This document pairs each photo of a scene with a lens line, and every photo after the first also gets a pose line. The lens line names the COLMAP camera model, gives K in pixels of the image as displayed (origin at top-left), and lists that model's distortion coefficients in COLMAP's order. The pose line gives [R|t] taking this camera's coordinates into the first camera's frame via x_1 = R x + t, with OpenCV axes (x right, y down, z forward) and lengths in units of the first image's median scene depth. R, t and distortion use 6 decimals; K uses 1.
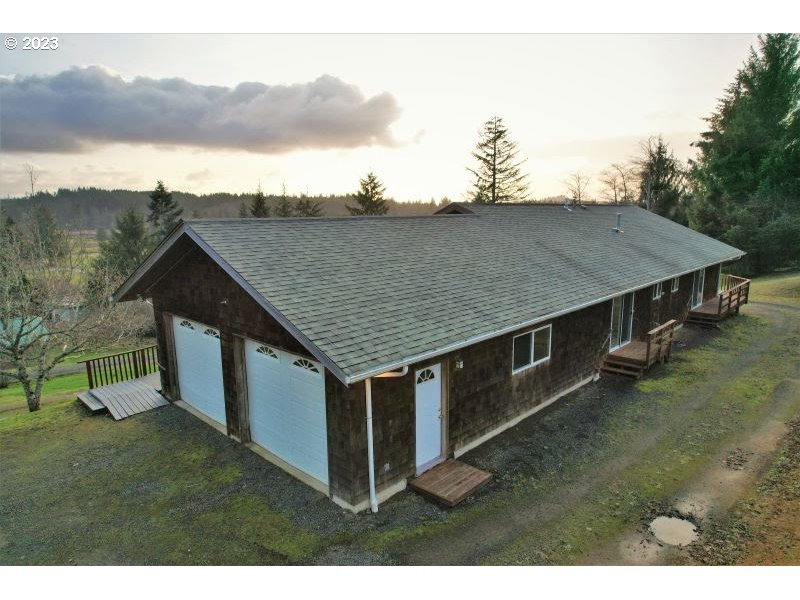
lens RADIAL K [[512.8, 0, 399.4], [0, 512.8, 309.8], [0, 0, 1]] dist [-0.081215, 0.076086]
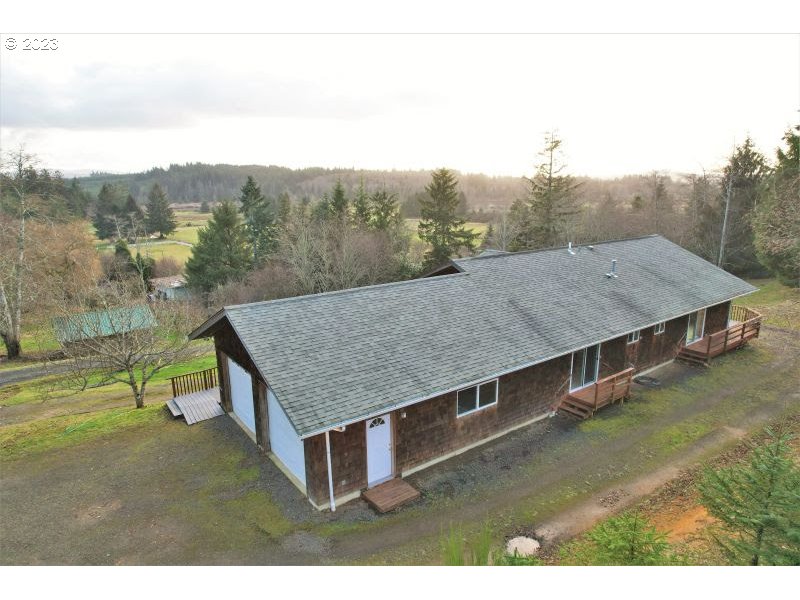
lens RADIAL K [[512.8, 0, 399.4], [0, 512.8, 309.8], [0, 0, 1]] dist [-0.081215, 0.076086]
pose [[0.985103, 0.041786, -0.166813, 0.270088], [-0.033147, 0.997978, 0.054242, -0.214482], [0.168742, -0.047904, 0.984495, -0.322274]]
